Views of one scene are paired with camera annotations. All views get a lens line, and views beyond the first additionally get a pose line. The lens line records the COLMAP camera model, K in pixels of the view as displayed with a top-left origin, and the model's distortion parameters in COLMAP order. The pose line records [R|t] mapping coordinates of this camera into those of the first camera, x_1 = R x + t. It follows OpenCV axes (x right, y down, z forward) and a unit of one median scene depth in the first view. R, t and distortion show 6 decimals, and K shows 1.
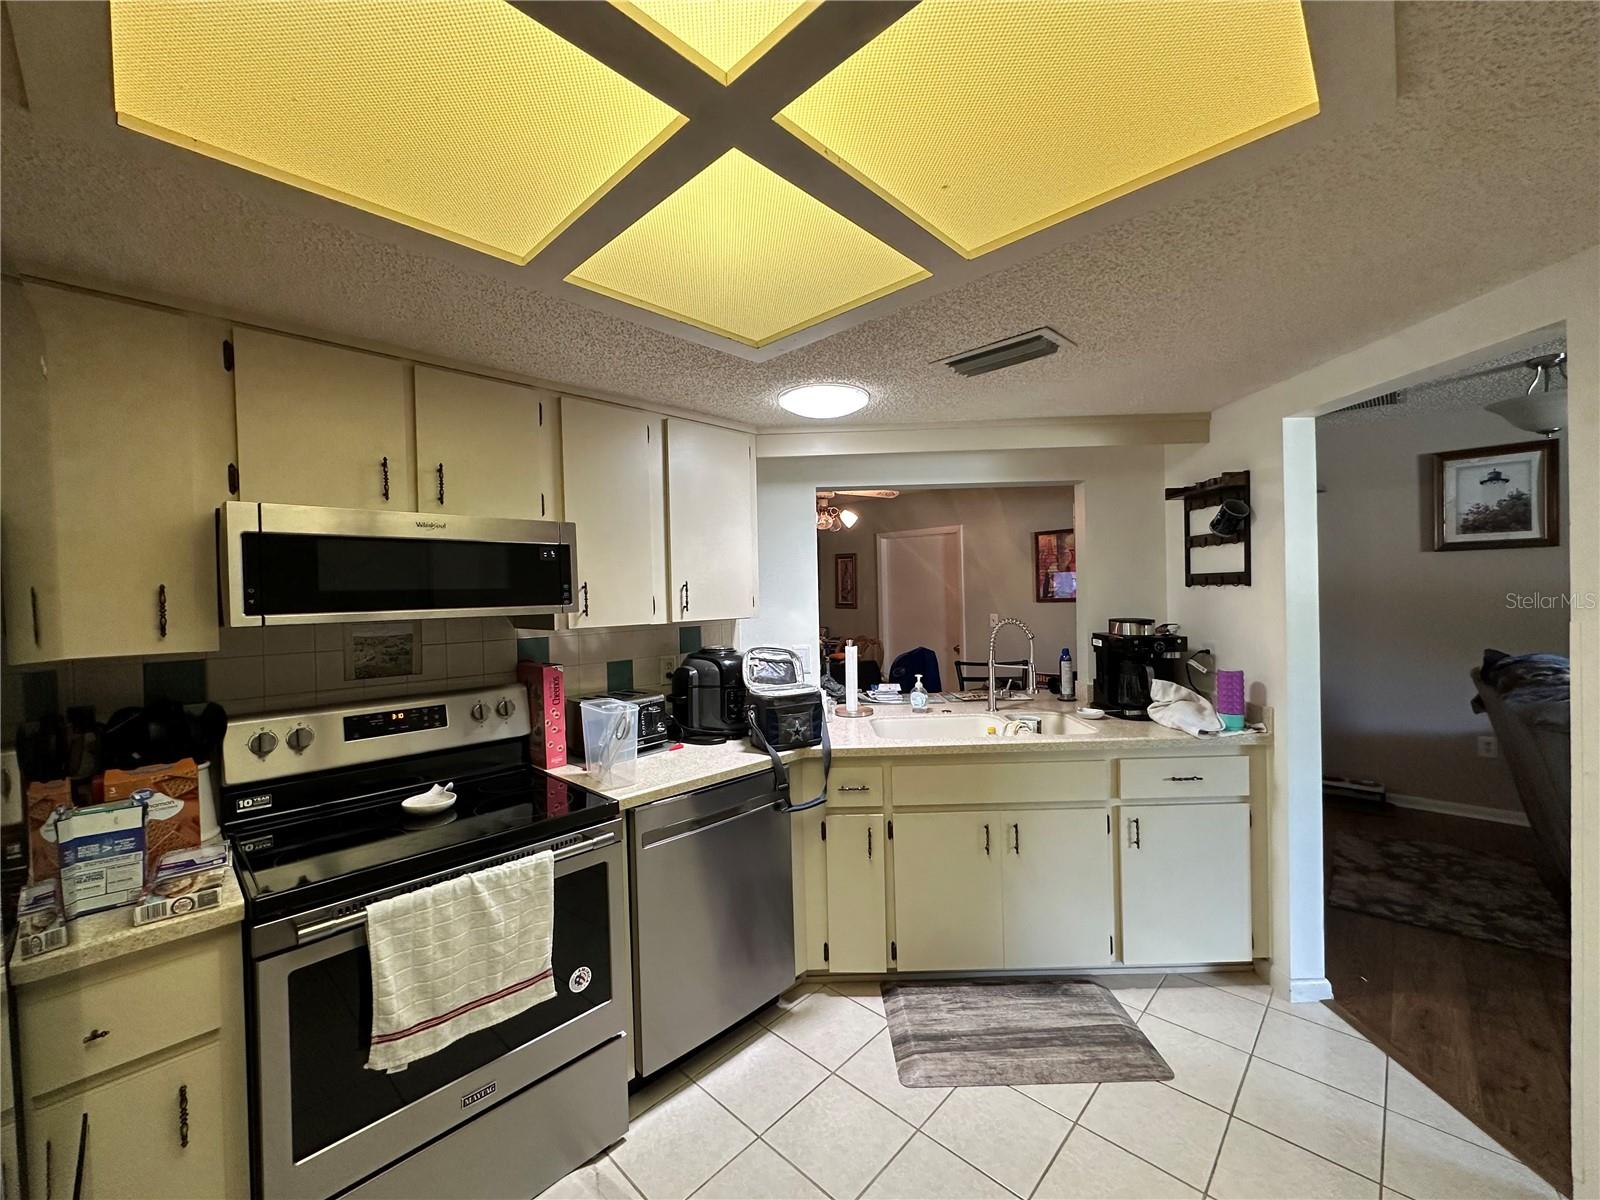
lens RADIAL K [[639.5, 0, 804.0], [0, 639.5, 601.4], [0, 0, 1]] dist [0.000410, -0.000054]
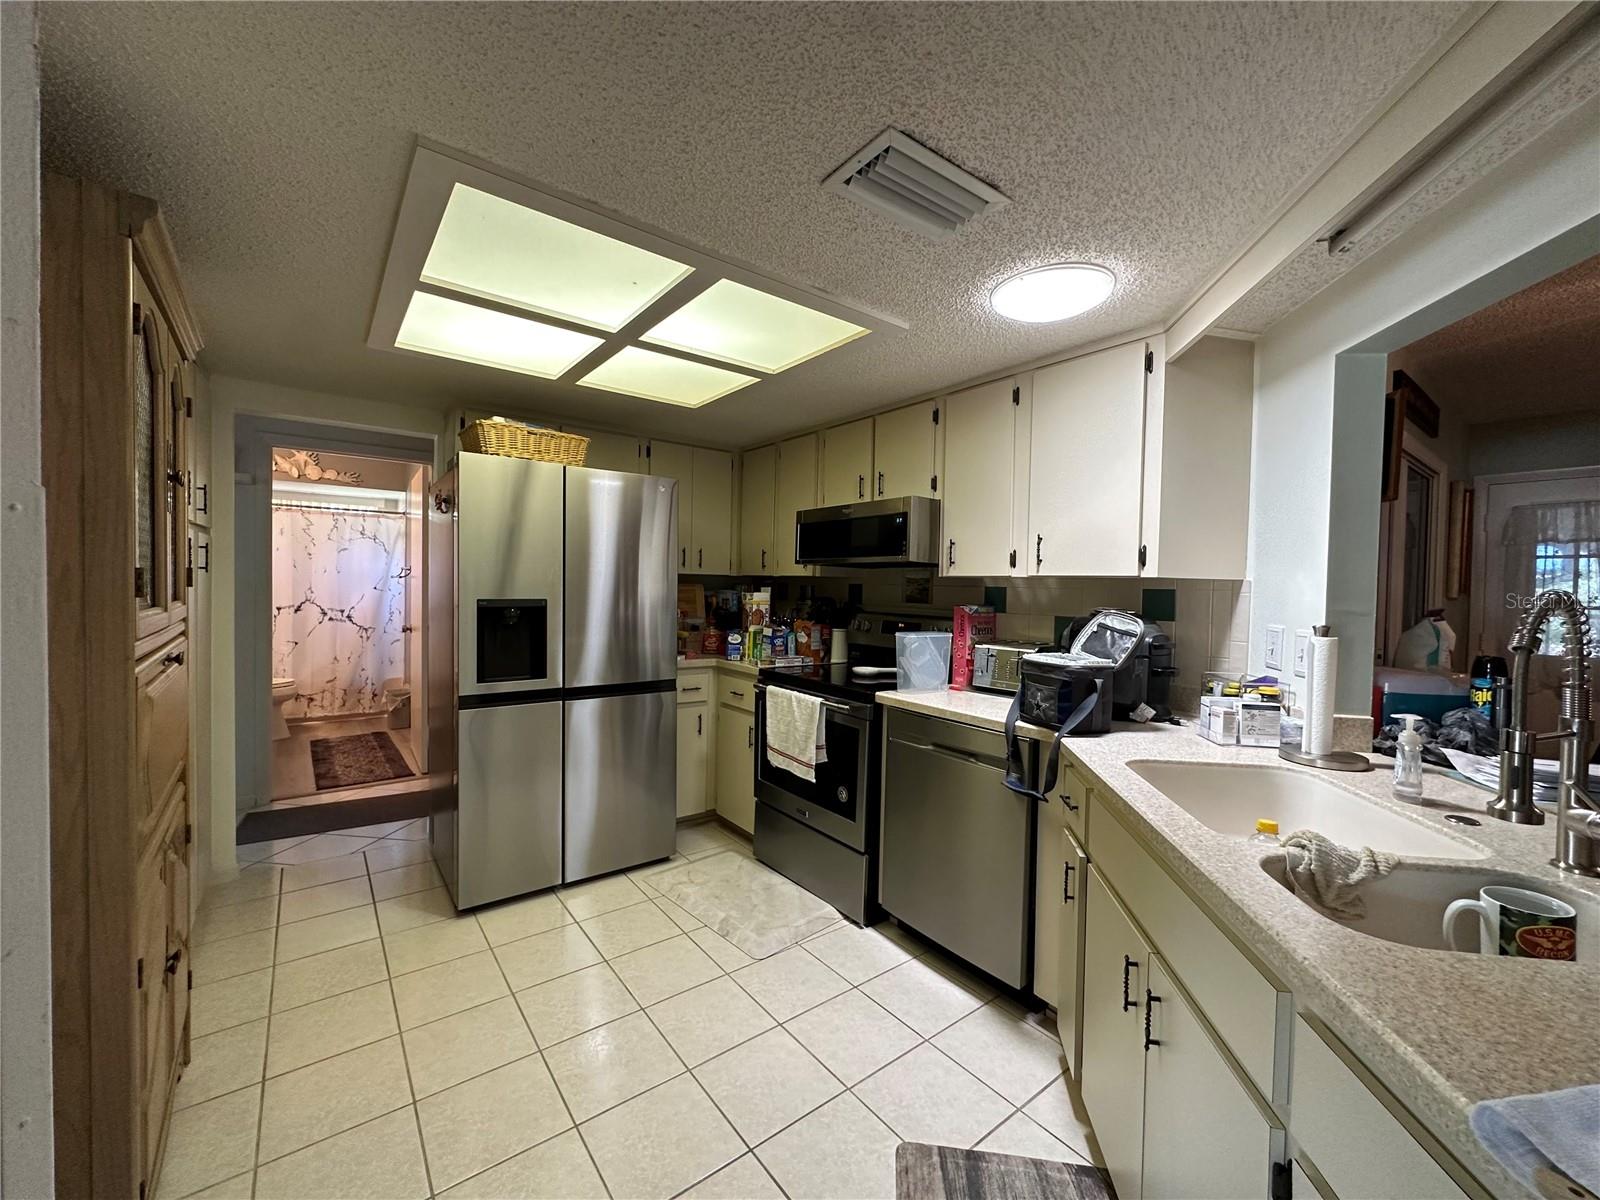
lens RADIAL K [[639.5, 0, 811.6], [0, 639.5, 598.5], [0, 0, 1]] dist [0.000410, -0.000054]
pose [[-0.143938, 0.042119, -0.988690, 1.116317], [-0.028752, 0.998494, 0.046723, 0.041956], [0.989169, 0.035152, -0.142510, 1.067212]]
